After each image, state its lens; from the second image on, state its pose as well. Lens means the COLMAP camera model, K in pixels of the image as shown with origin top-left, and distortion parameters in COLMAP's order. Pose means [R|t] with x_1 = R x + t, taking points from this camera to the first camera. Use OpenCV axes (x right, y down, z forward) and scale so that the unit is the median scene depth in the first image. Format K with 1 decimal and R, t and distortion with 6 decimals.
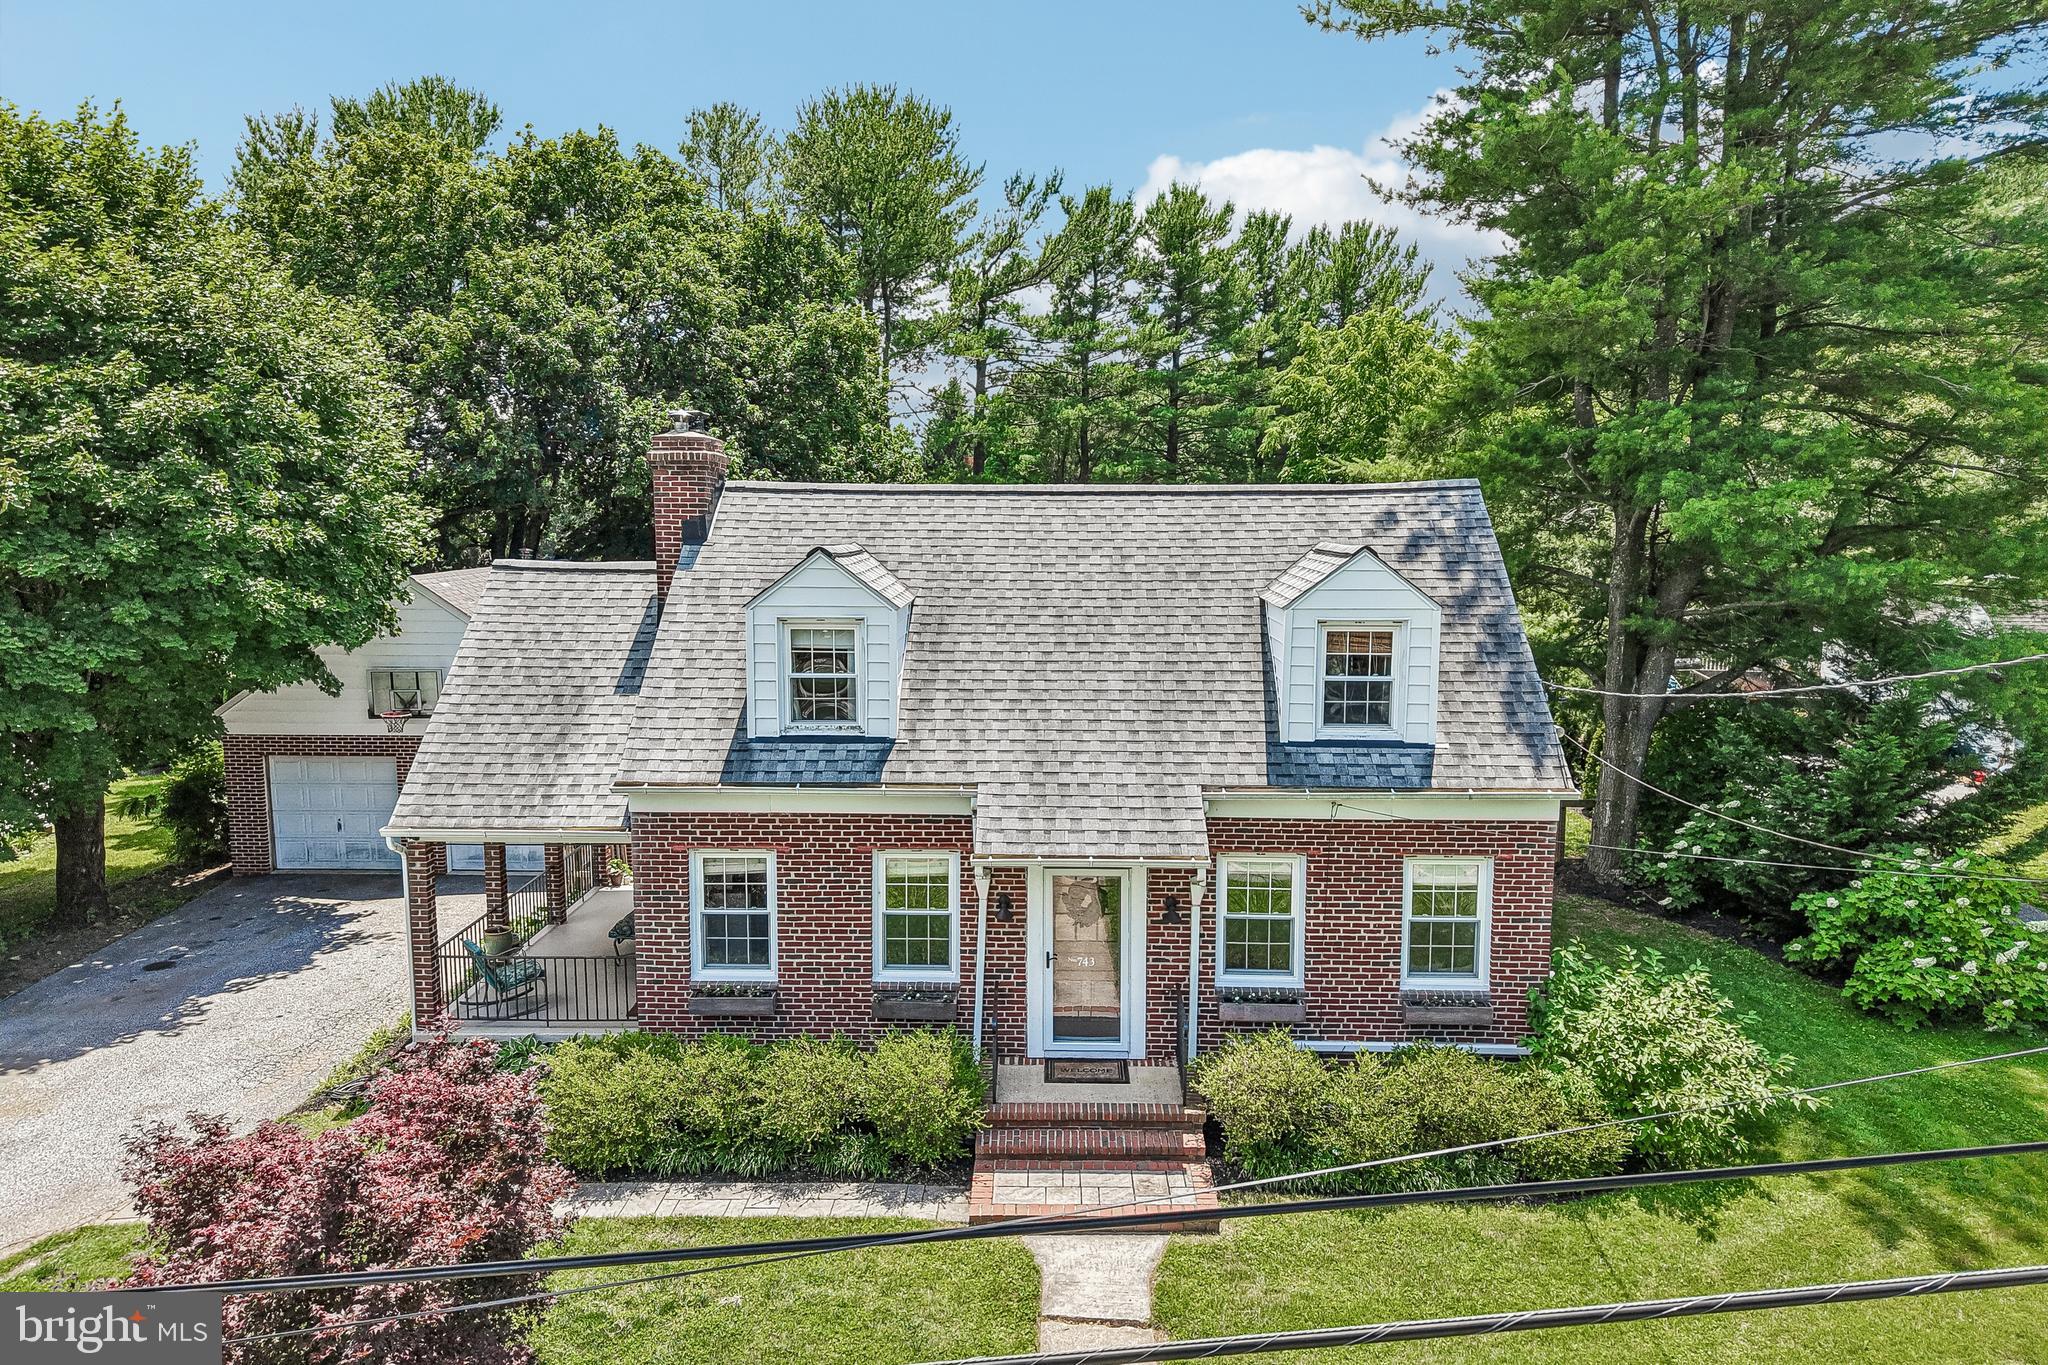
lens RADIAL K [[1377.0, 0, 1024.0], [0, 1377.0, 682.5], [0, 0, 1]] dist [0.001995, -0.001693]
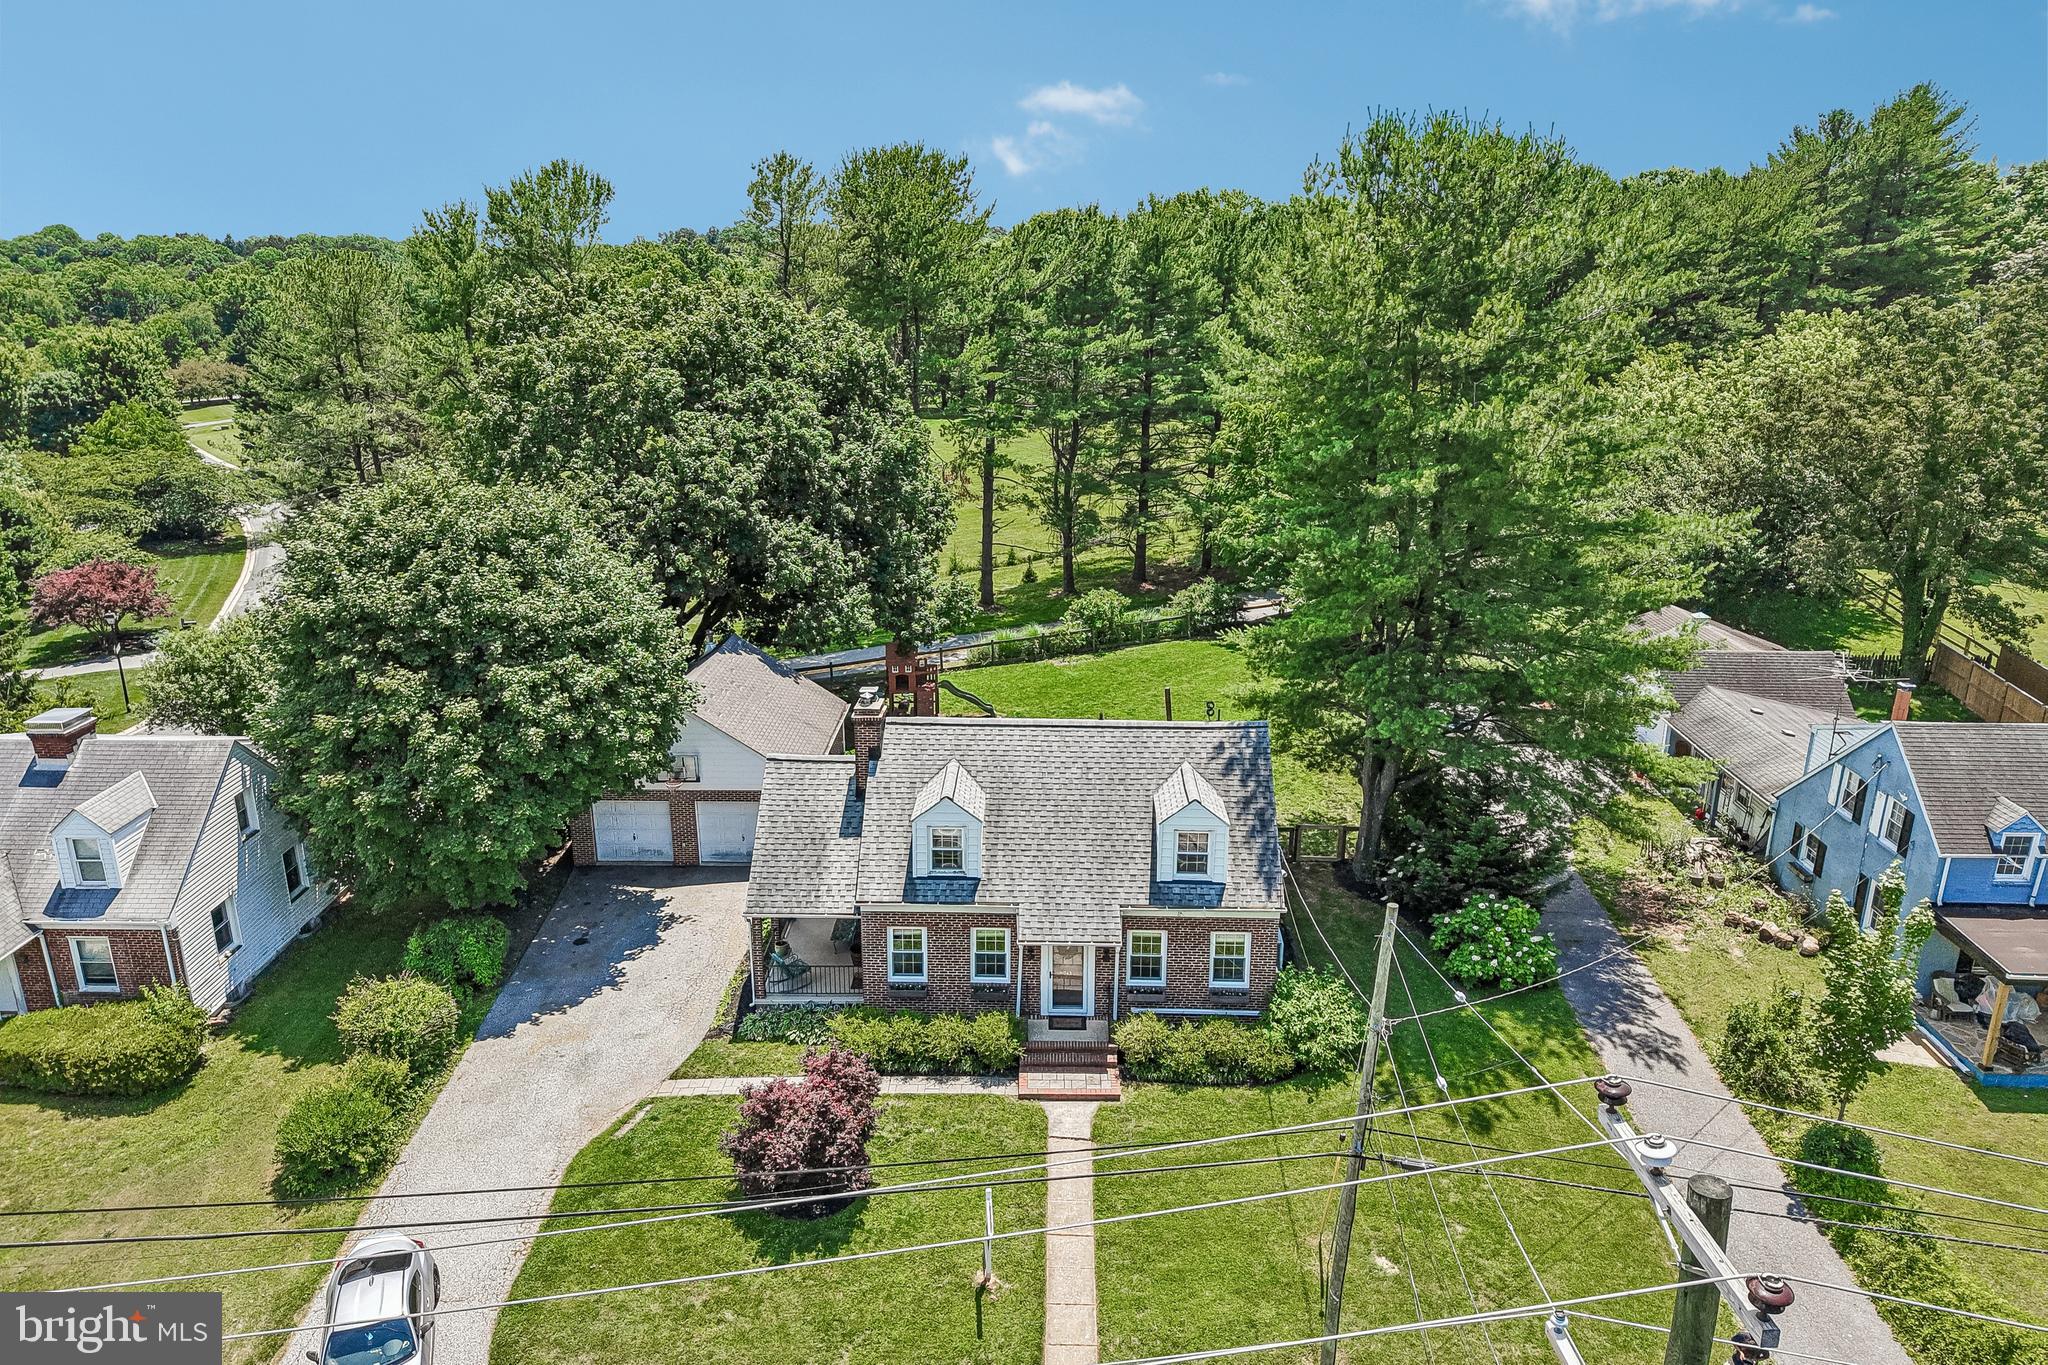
lens RADIAL K [[1369.2, 0, 1021.8], [0, 1369.2, 672.6], [0, 0, 1]] dist [0.024176, -0.019955]
pose [[0.999992, -0.000332, 0.003861, -0.037012], [-0.000337, 0.985088, 0.172050, -0.659800], [-0.003861, -0.172050, 0.985081, -1.093226]]
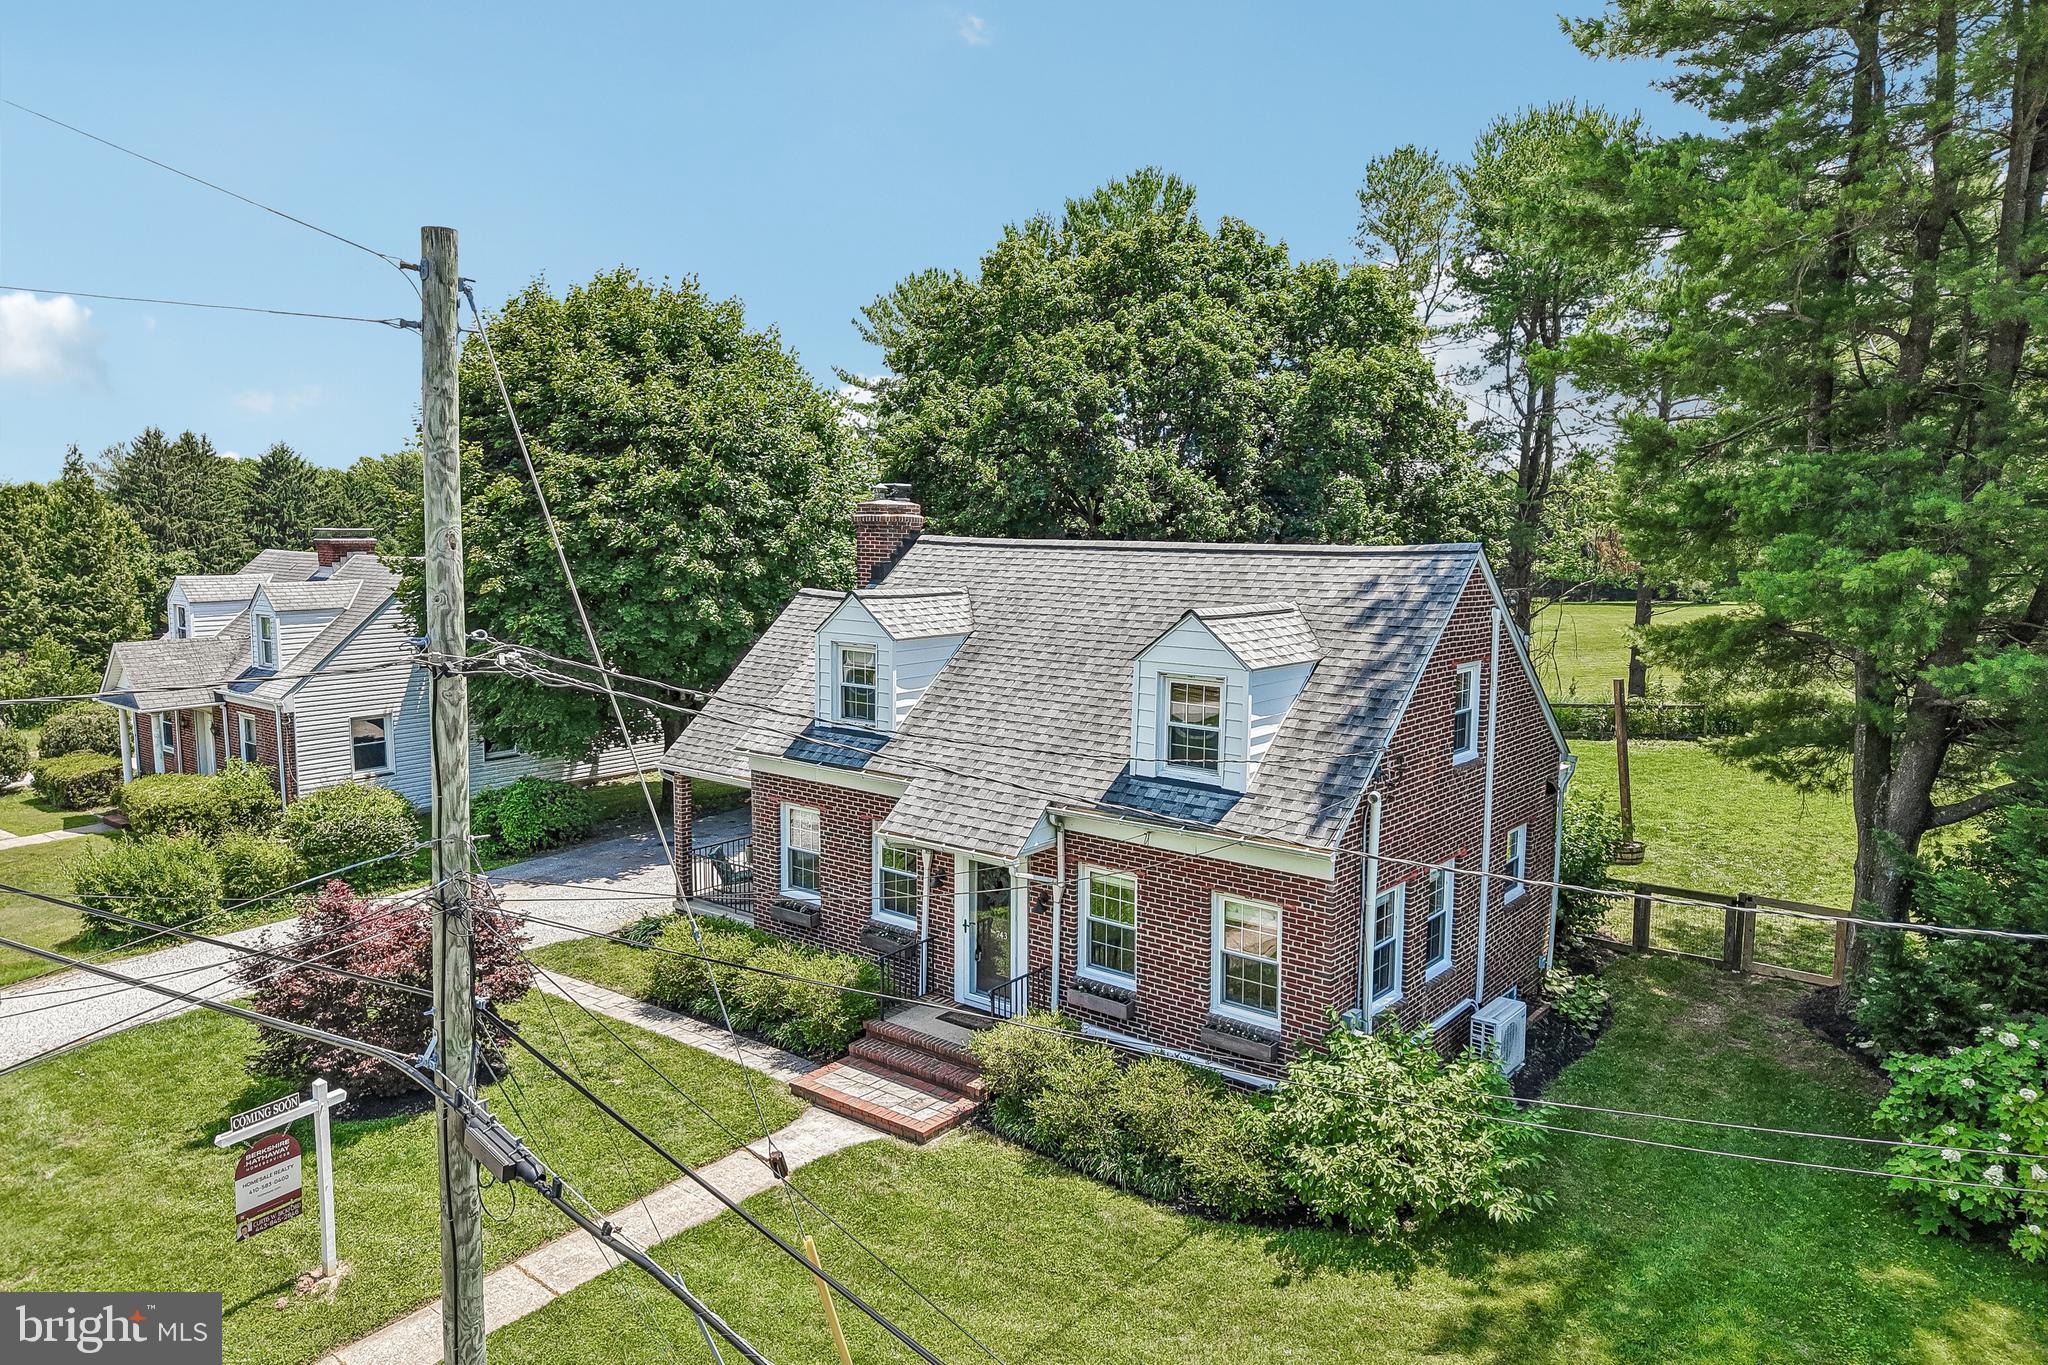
lens RADIAL K [[1369.2, 0, 1021.8], [0, 1369.2, 672.6], [0, 0, 1]] dist [0.024176, -0.019955]
pose [[0.793409, 0.073535, -0.604231, 0.798996], [-0.081651, 0.996562, 0.014067, -0.050532], [0.603188, 0.038175, 0.796685, 0.026841]]
